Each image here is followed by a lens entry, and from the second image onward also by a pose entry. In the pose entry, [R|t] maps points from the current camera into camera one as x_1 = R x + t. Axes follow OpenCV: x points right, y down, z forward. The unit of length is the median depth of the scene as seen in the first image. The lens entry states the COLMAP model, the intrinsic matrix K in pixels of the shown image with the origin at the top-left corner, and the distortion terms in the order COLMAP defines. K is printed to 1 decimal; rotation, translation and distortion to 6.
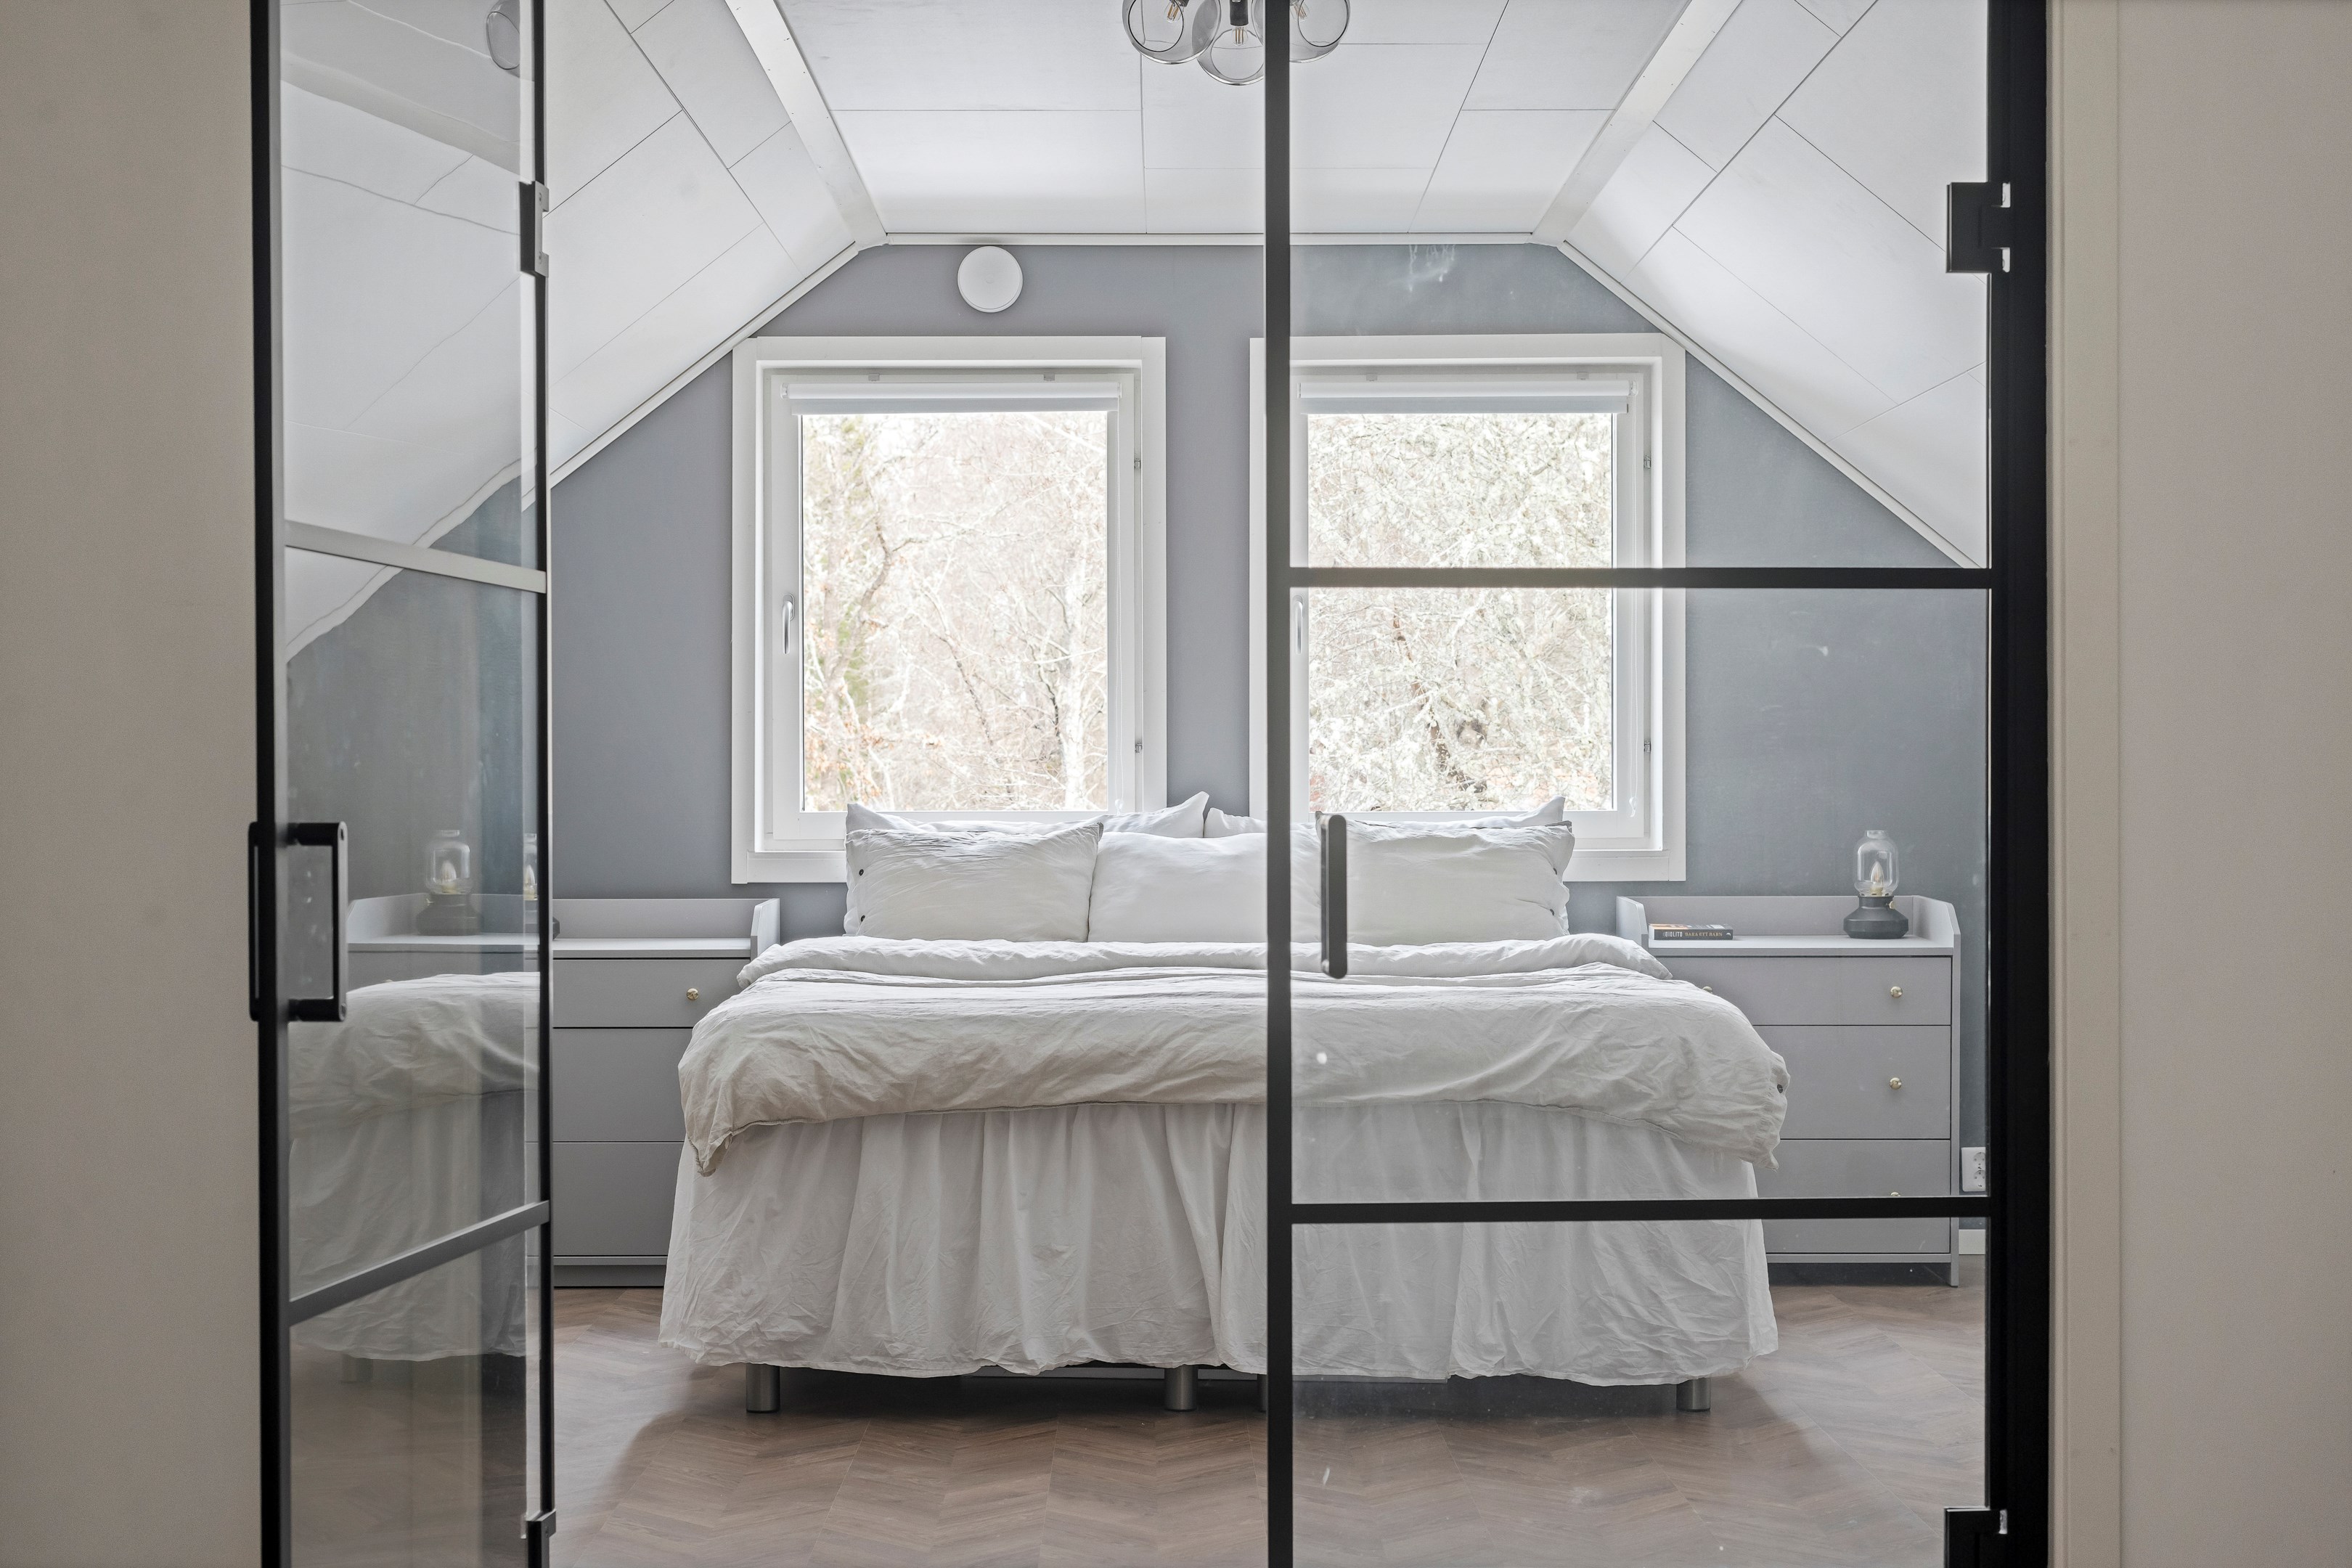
lens RADIAL K [[3400.9, 0, 1175.7], [0, 3400.9, 782.6], [0, 0, 1]] dist [-0.007073, 0.000000]
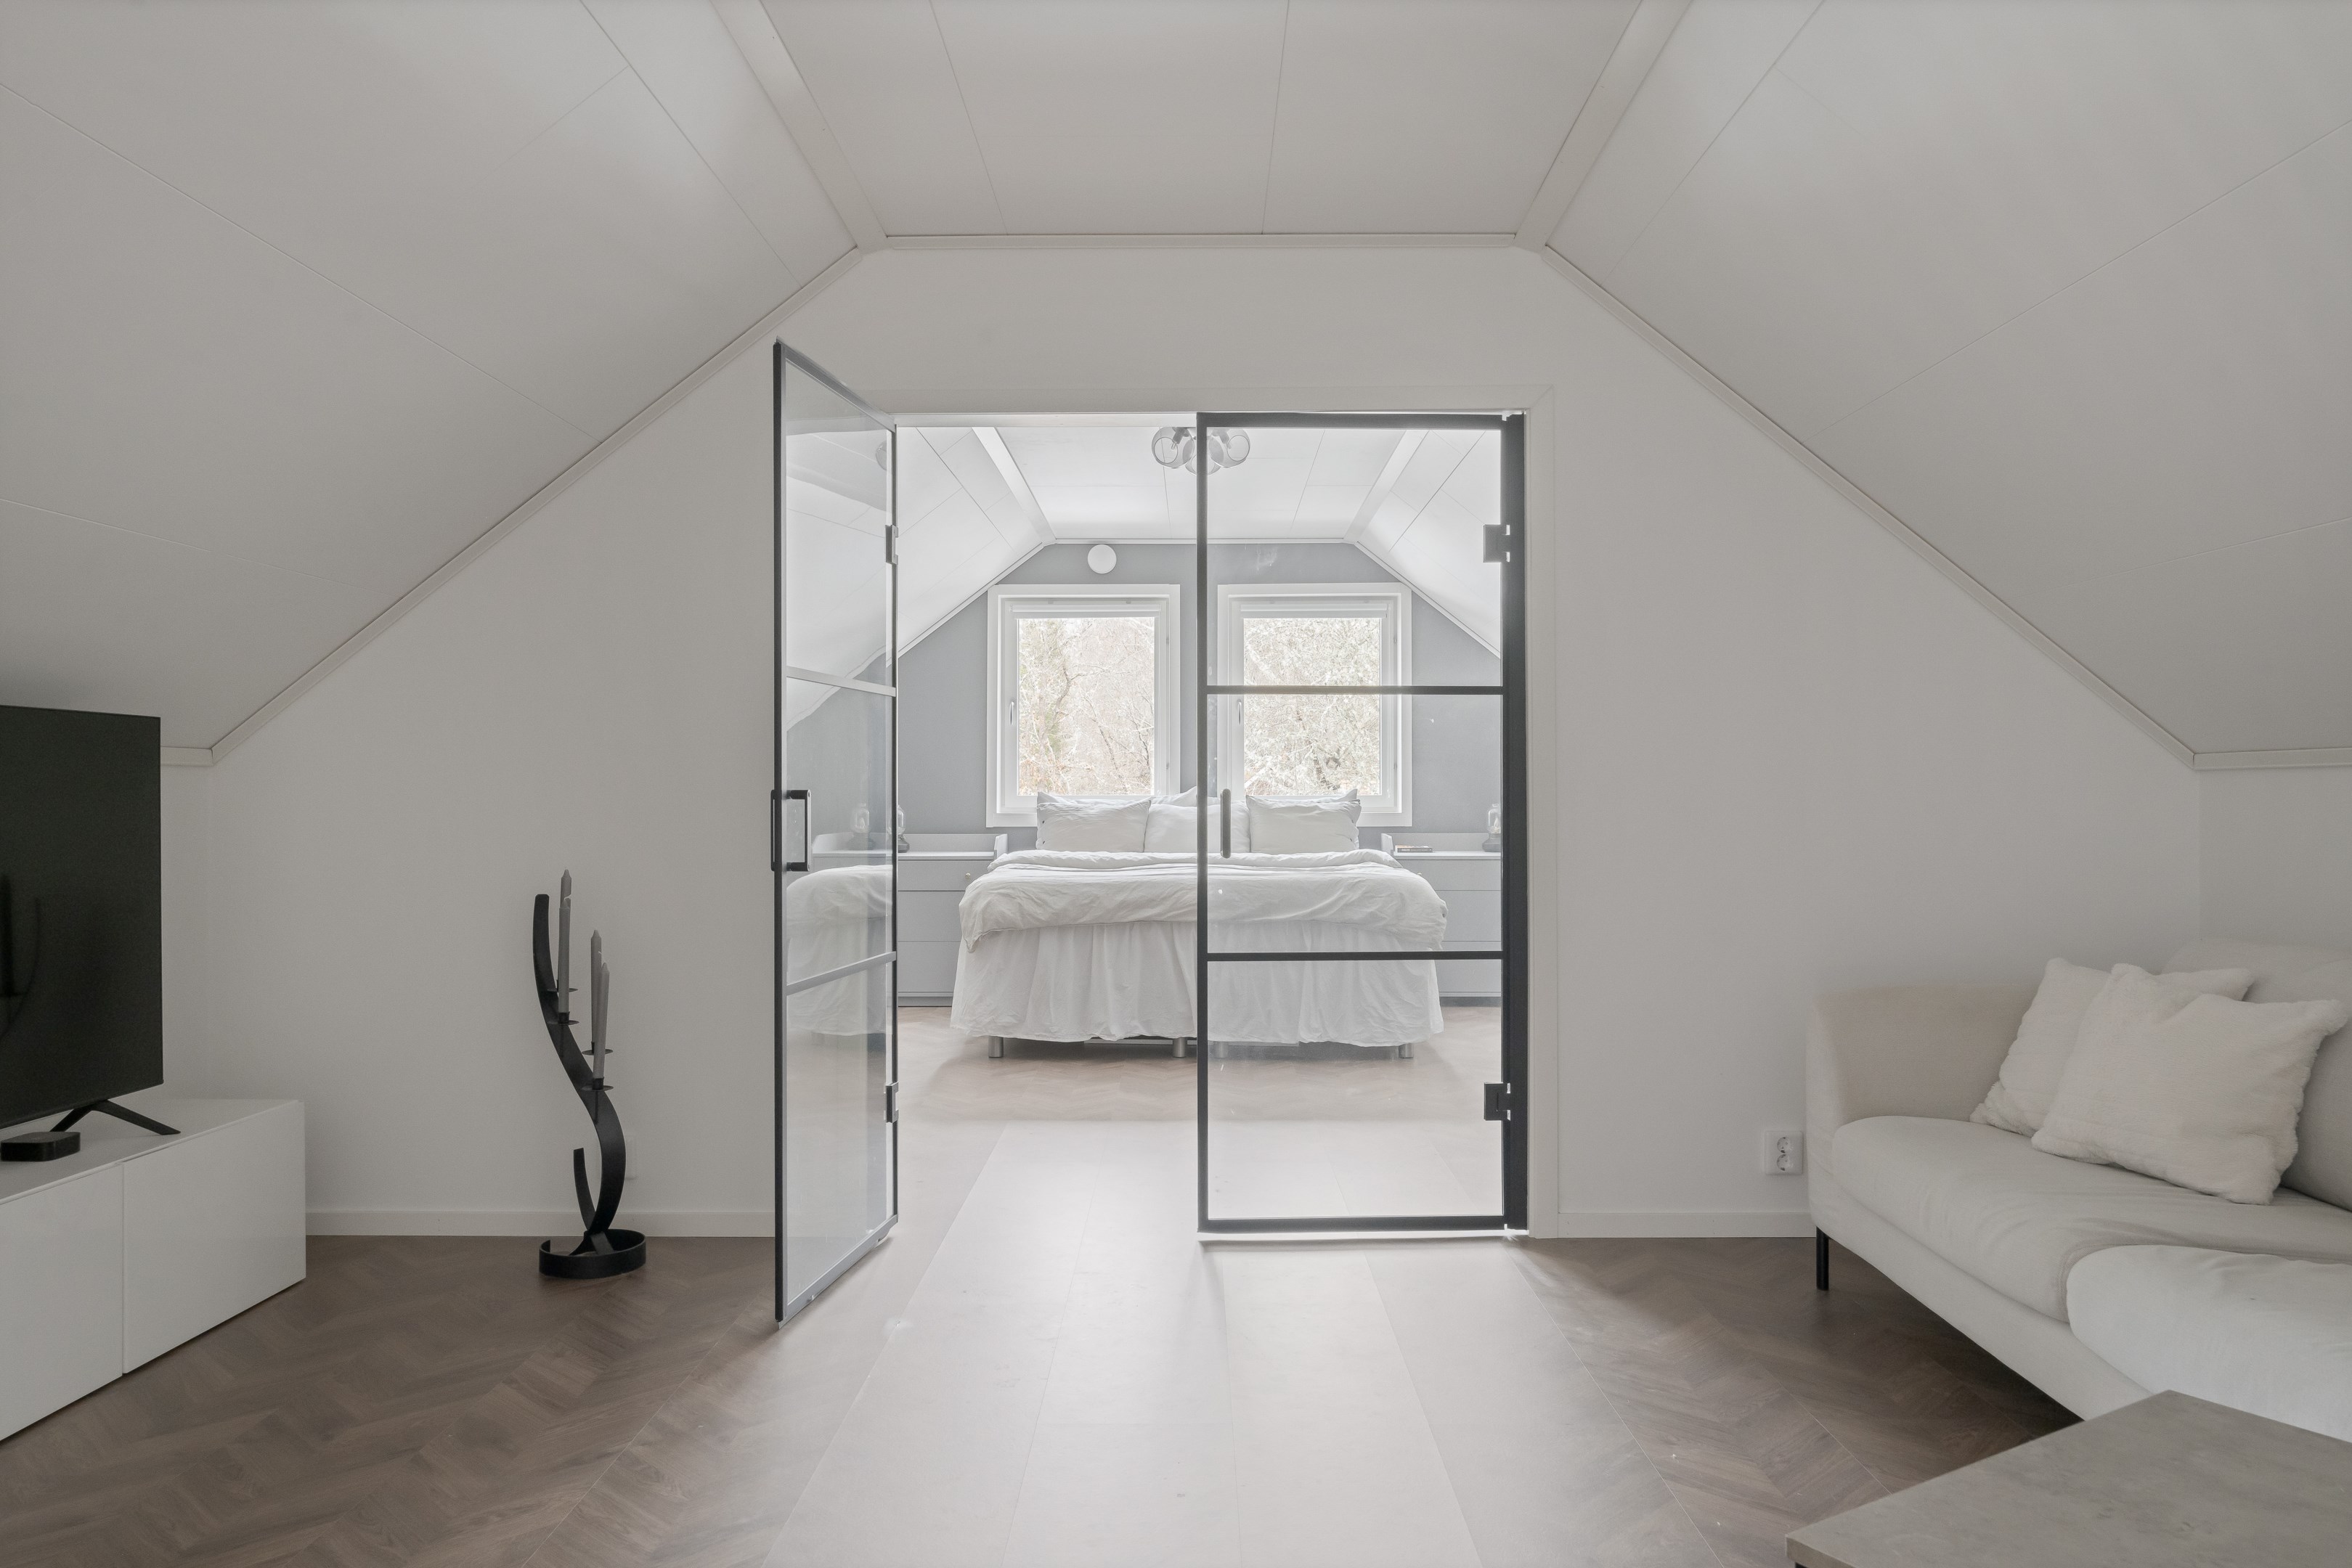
lens RADIAL K [[1581.2, 0, 1188.7], [0, 1581.2, 747.8], [0, 0, 1]] dist [-0.008132, 0.006971]
pose [[0.999963, 0.000091, -0.008626, 0.016798], [-0.000306, 0.999689, -0.024935, 0.004374], [0.008621, 0.024937, 0.999652, -0.060090]]
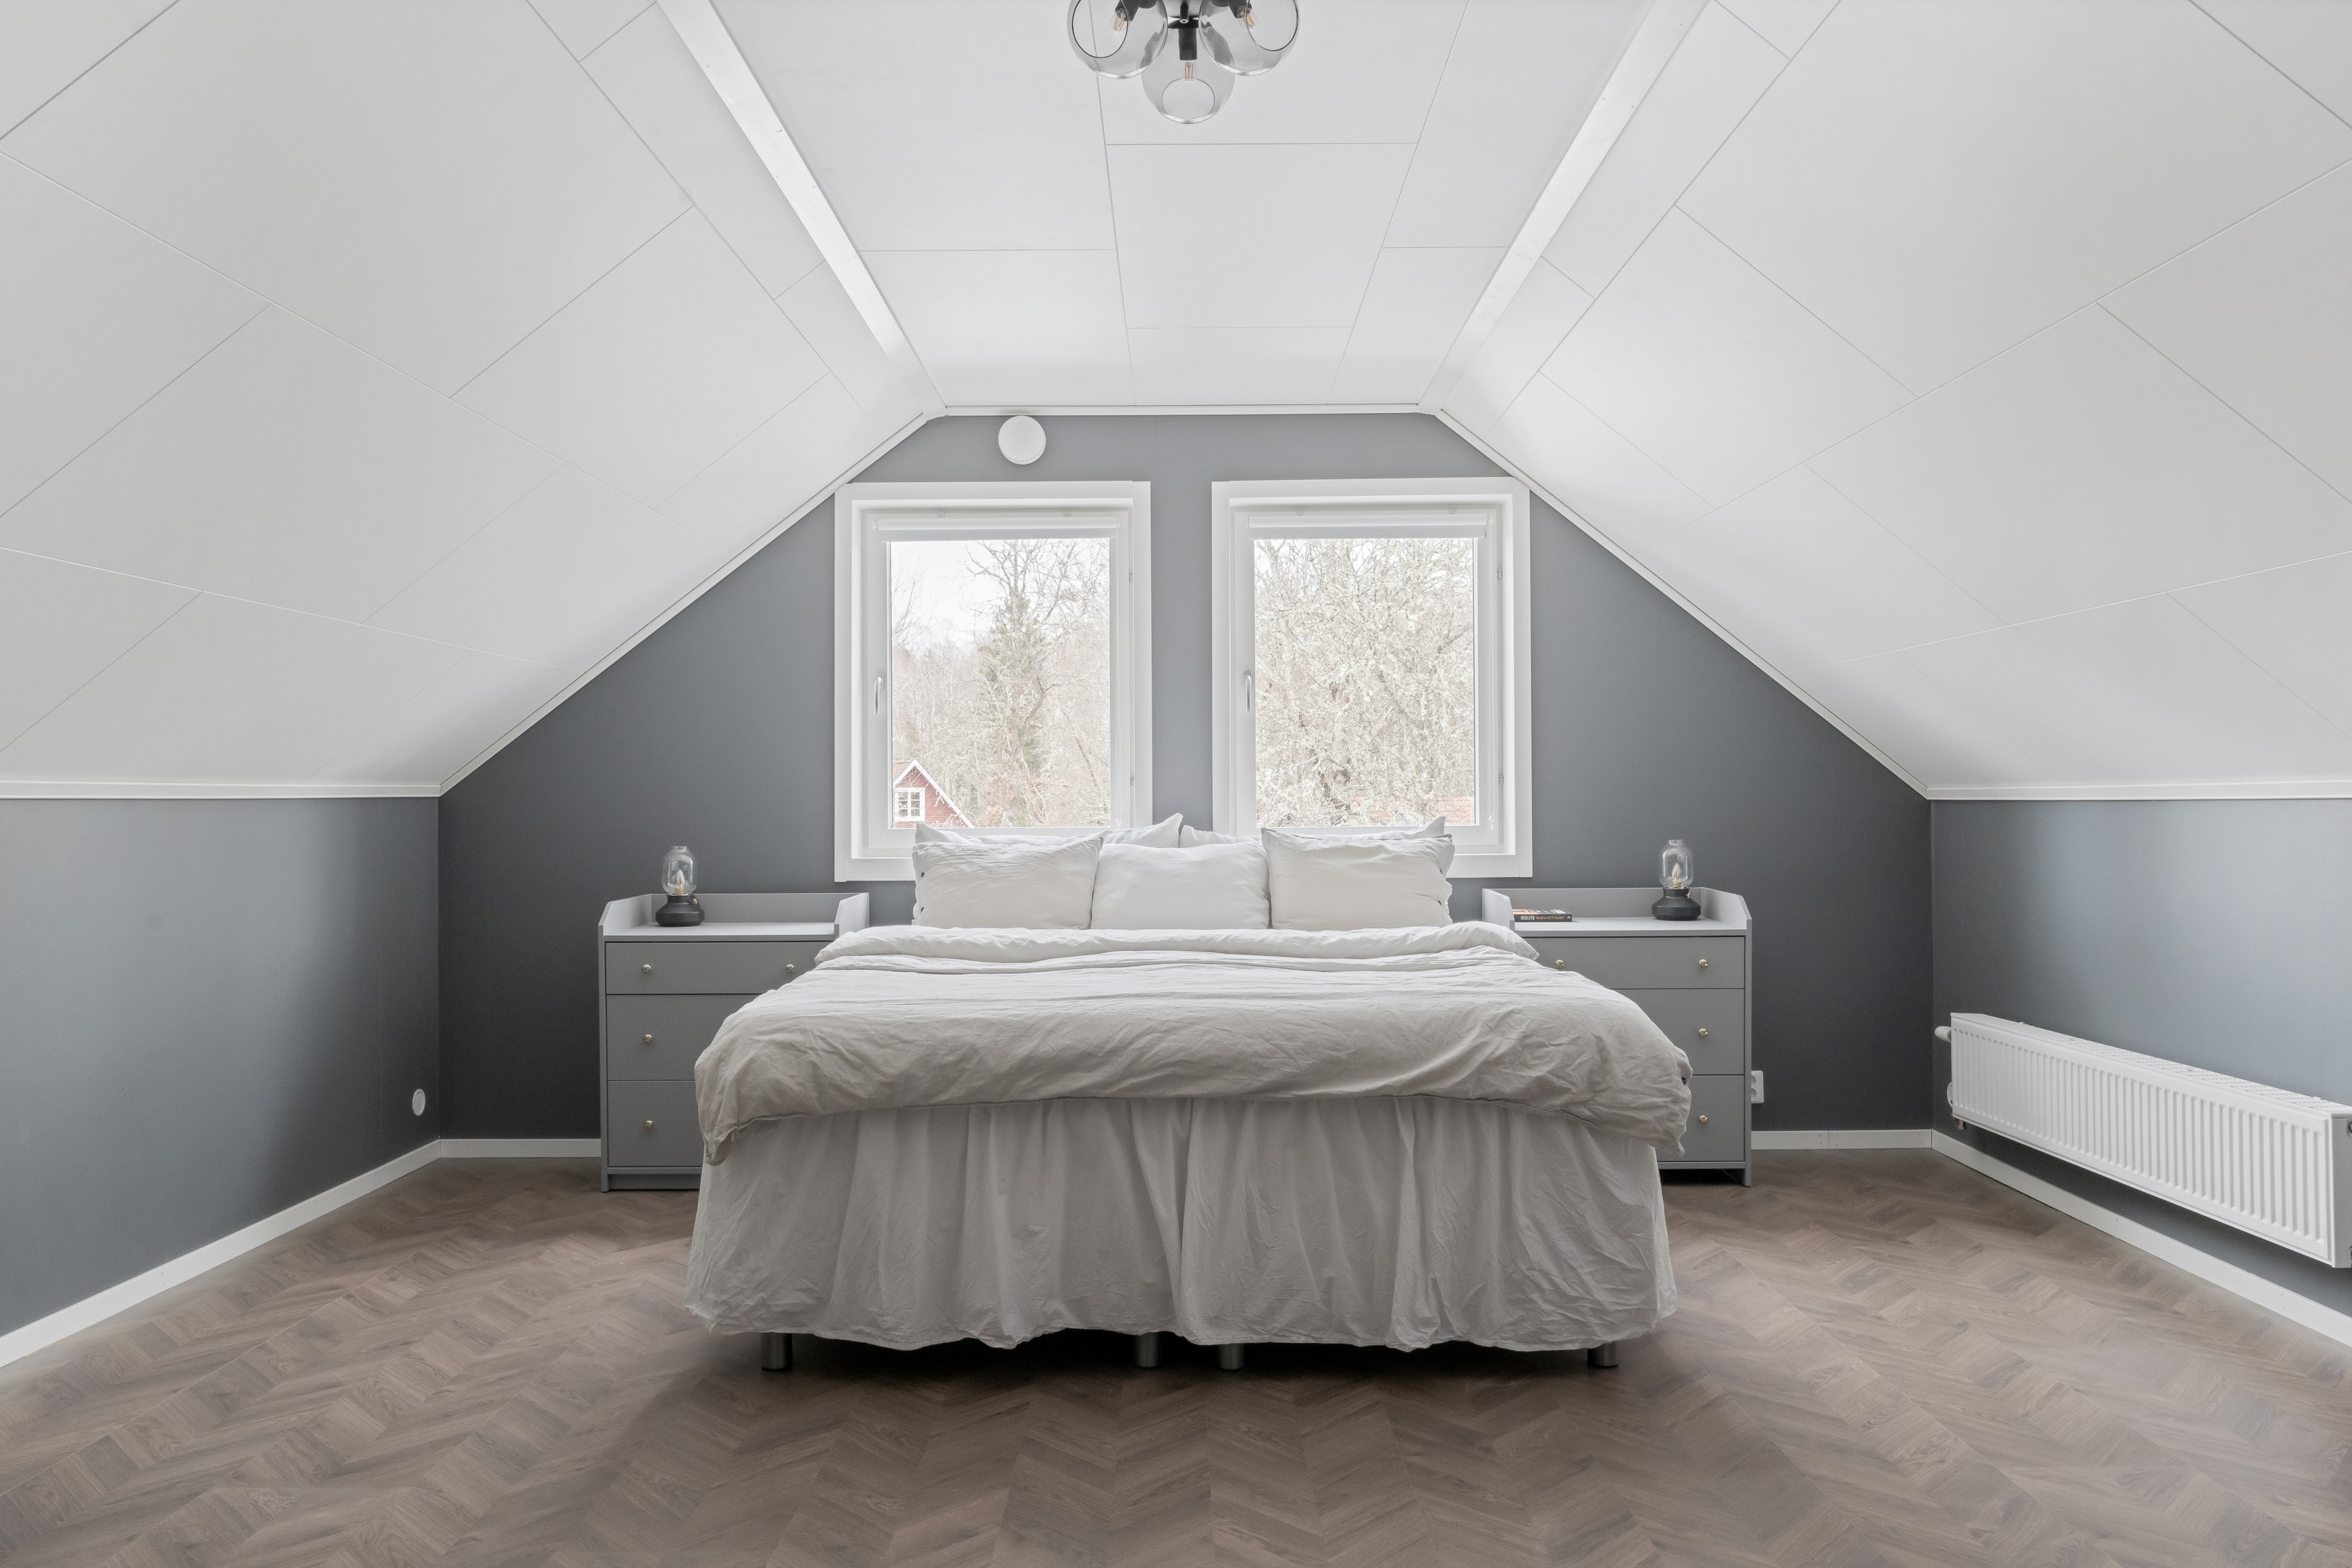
lens RADIAL K [[1688.9, 0, 1178.4], [0, 1688.9, 804.5], [0, 0, 1]] dist [-0.003120, -0.001118]
pose [[0.999981, -0.004073, -0.004714, 0.015422], [0.004073, 0.999992, -0.000024, -0.001158], [0.004714, 0.000005, 0.999989, 0.448468]]
